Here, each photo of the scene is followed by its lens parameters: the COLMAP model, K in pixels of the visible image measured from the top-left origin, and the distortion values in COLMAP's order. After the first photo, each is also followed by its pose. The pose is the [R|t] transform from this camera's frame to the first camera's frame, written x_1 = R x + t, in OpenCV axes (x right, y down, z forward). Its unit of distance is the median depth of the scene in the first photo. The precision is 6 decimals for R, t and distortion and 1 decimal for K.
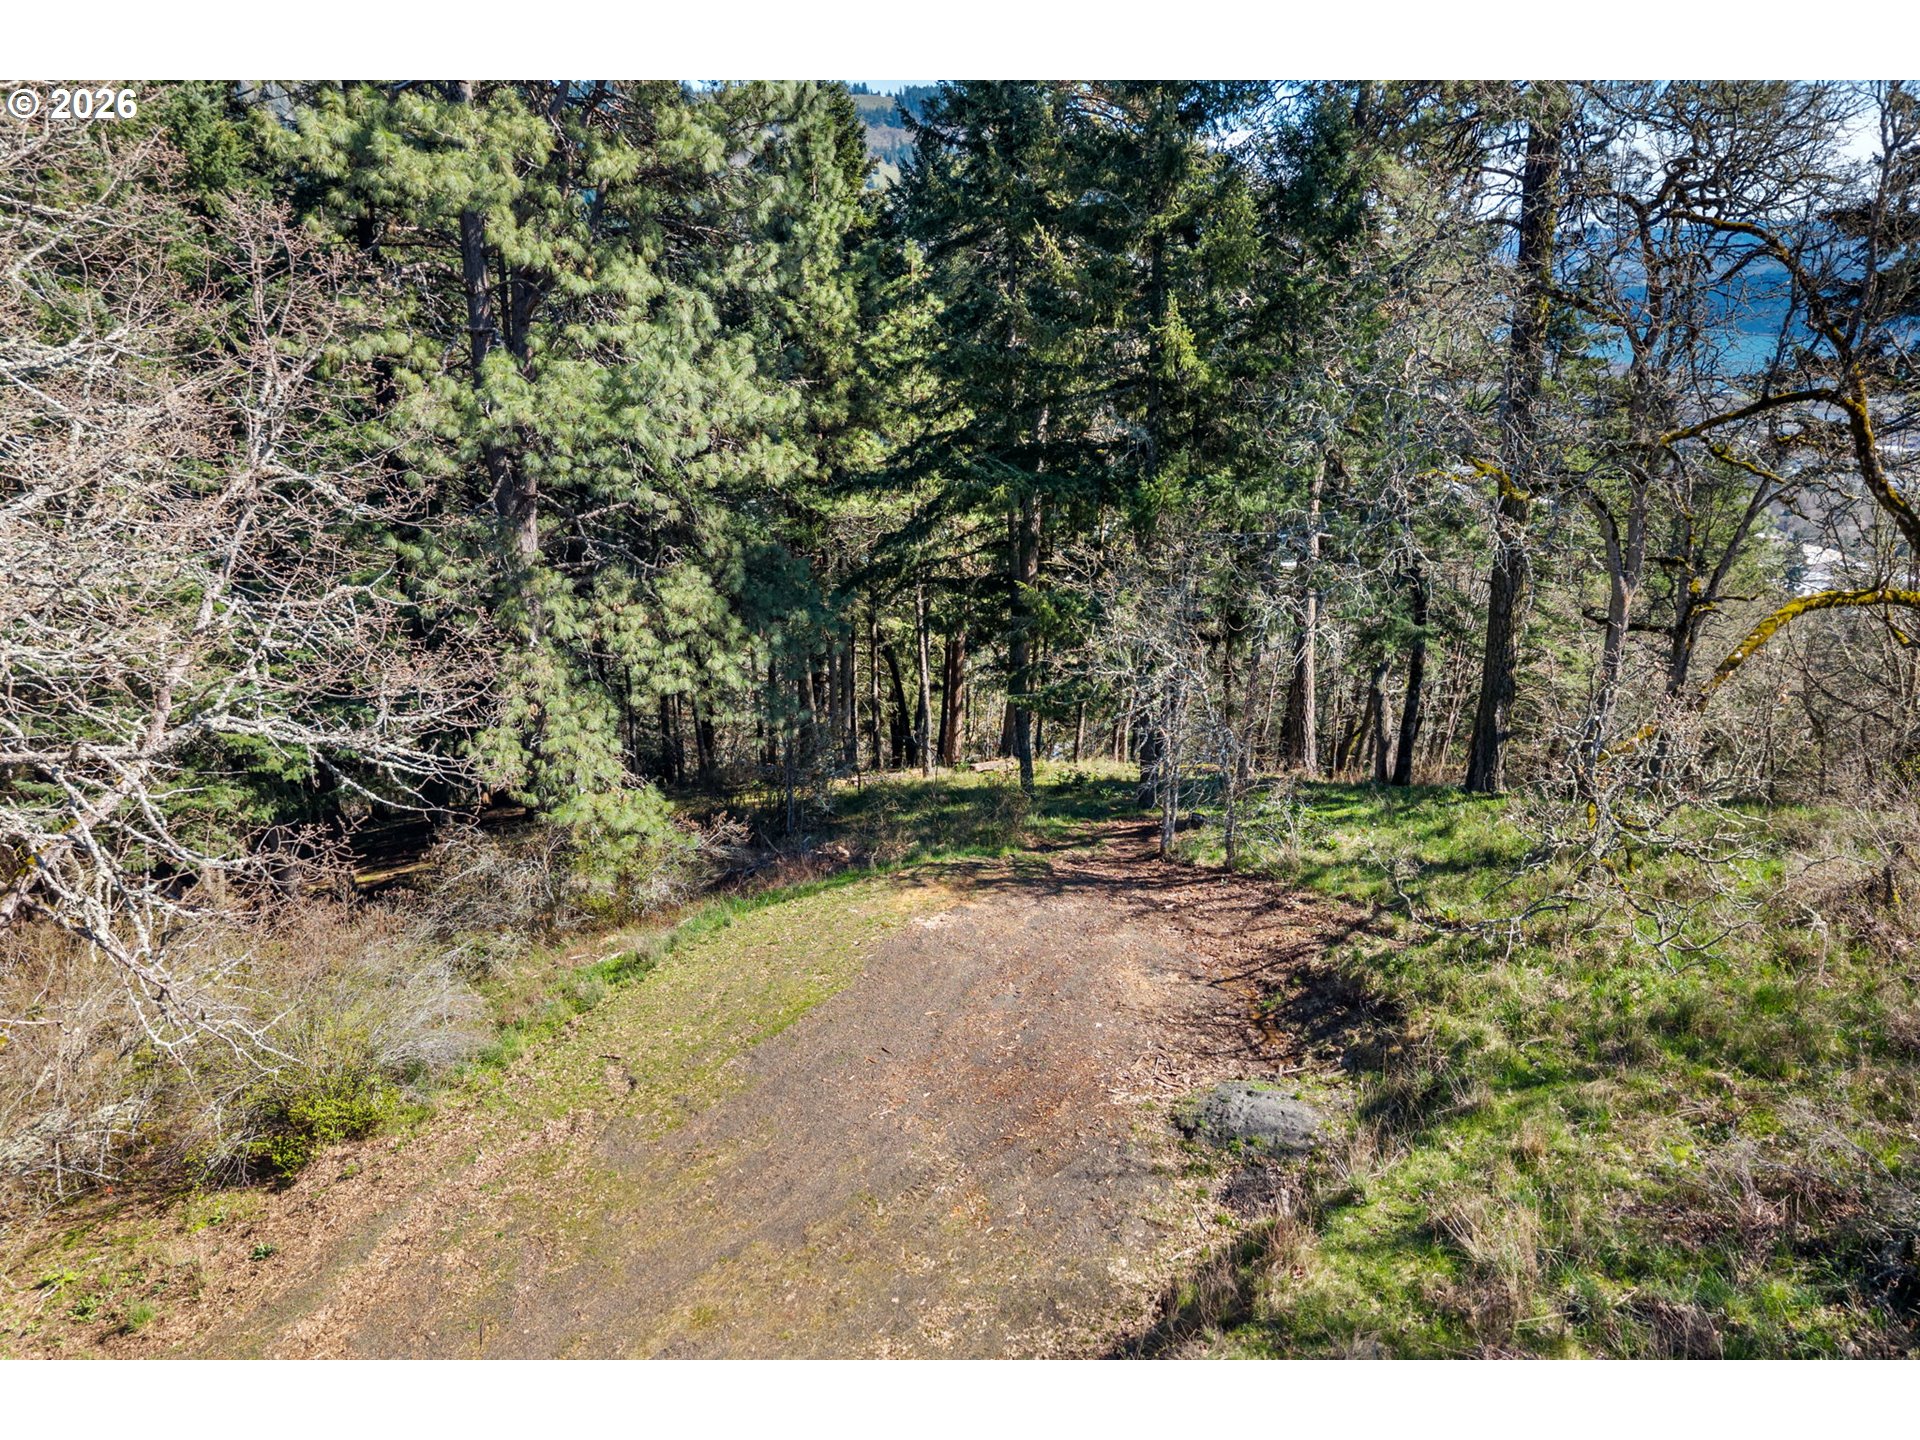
lens RADIAL K [[1446.5, 0, 964.9], [0, 1446.5, 652.7], [0, 0, 1]] dist [0.101002, -0.182360]
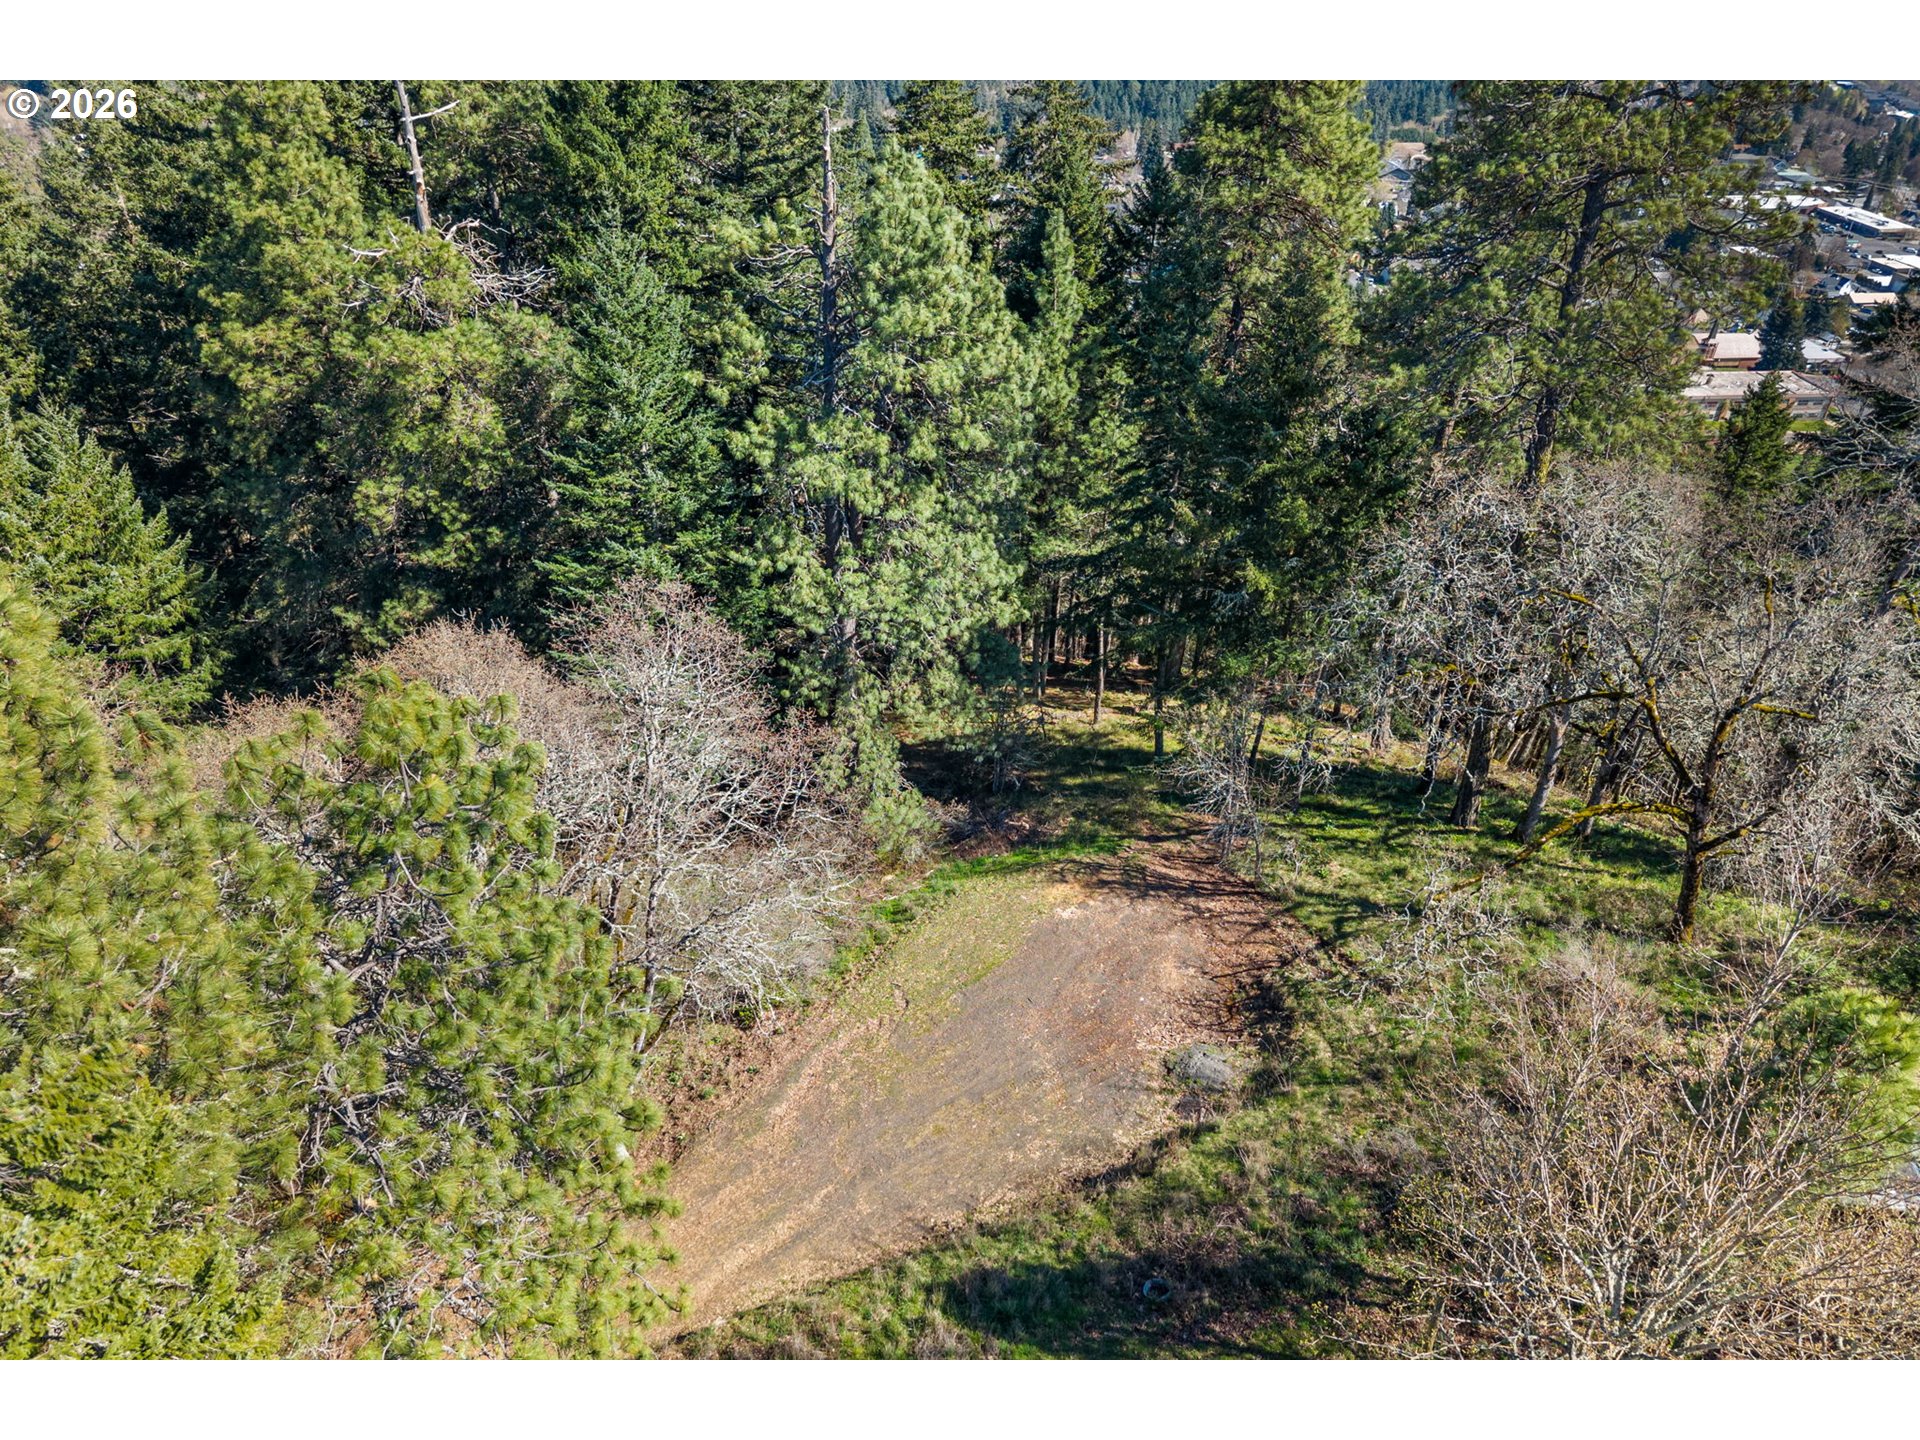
lens RADIAL K [[1446.5, 0, 964.9], [0, 1446.5, 652.7], [0, 0, 1]] dist [0.101002, -0.182360]
pose [[0.984320, 0.111389, -0.136772, 0.062001], [-0.083422, 0.977160, 0.195447, -0.461236], [0.155419, -0.180973, 0.971130, -0.692128]]
